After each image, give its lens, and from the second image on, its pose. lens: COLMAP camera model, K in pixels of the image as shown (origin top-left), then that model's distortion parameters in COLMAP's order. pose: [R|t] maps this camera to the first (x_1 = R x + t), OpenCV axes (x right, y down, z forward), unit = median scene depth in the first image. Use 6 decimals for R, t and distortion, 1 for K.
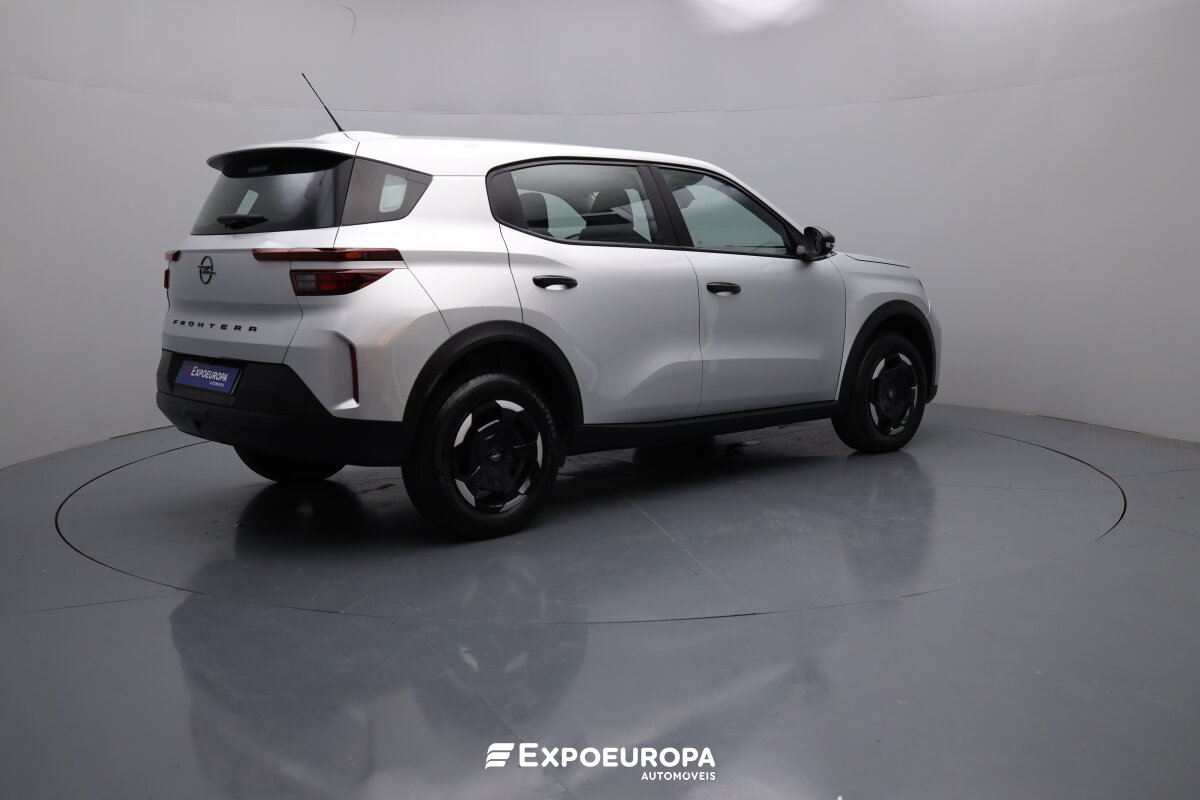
lens RADIAL K [[1198.4, 0, 600.7], [0, 1198.4, 399.7], [0, 0, 1]] dist [0.015221, 0.000000]
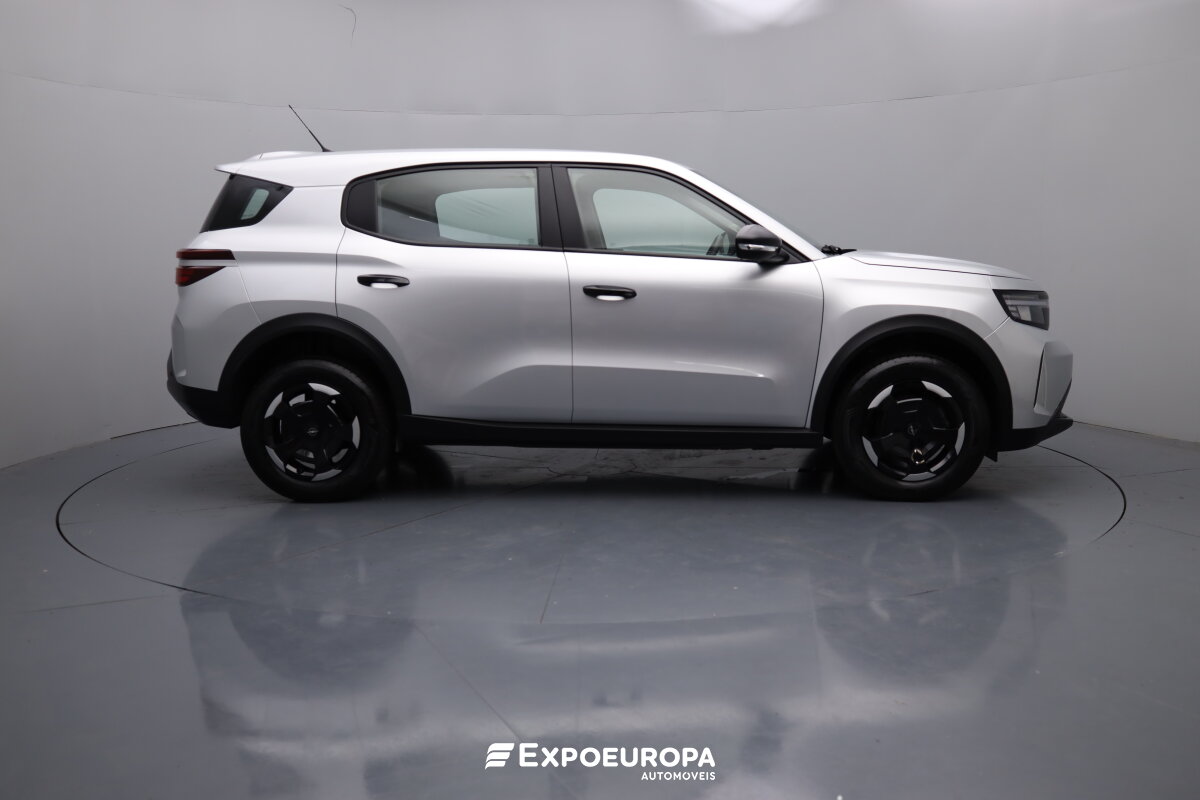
lens RADIAL K [[1198.4, 0, 600.6], [0, 1198.4, 398.3], [0, 0, 1]] dist [0.015221, 0.000000]
pose [[0.719906, 0.094594, -0.687595, 0.867008], [-0.090293, 0.995014, 0.042350, -0.056177], [0.688173, 0.031596, 0.724858, 0.350948]]
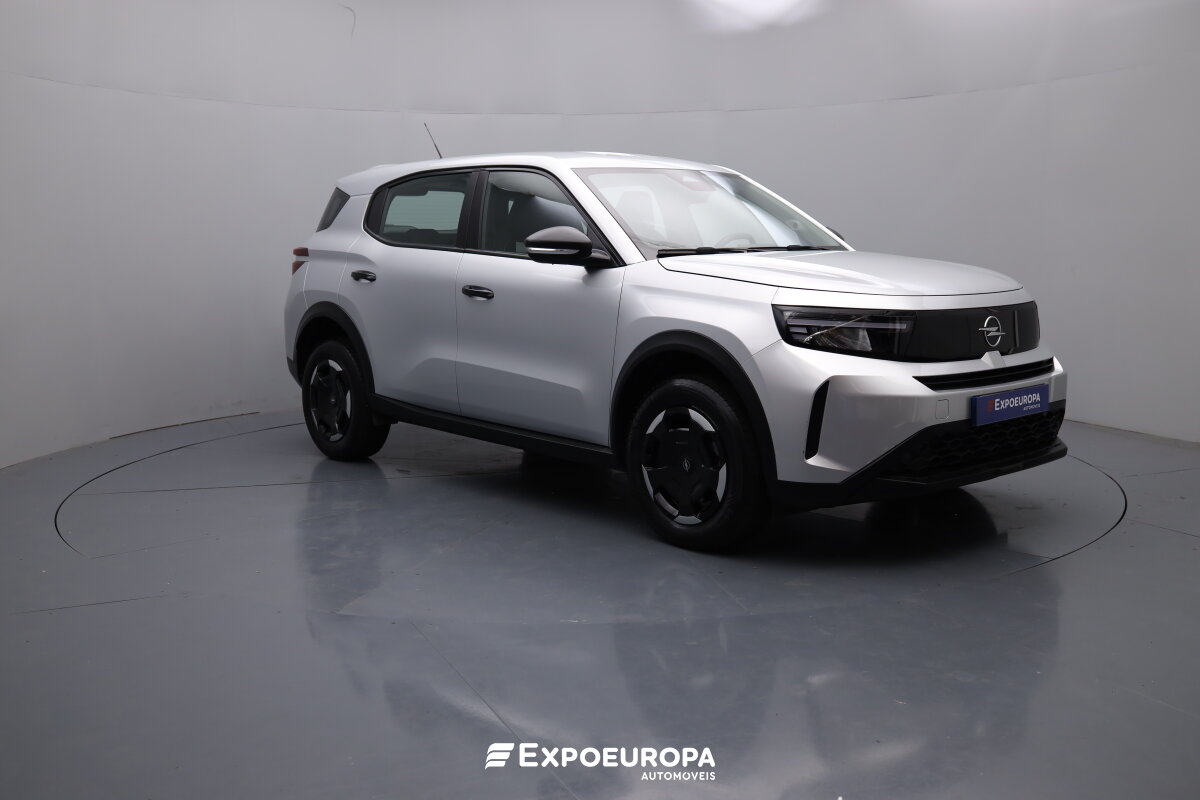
lens RADIAL K [[1198.4, 0, 598.6], [0, 1198.4, 400.5], [0, 0, 1]] dist [0.015221, 0.000000]
pose [[0.003788, 0.144419, -0.989509, 1.235354], [-0.119992, 0.982433, 0.142927, -0.180243], [0.992768, 0.118191, 0.021051, 1.237650]]
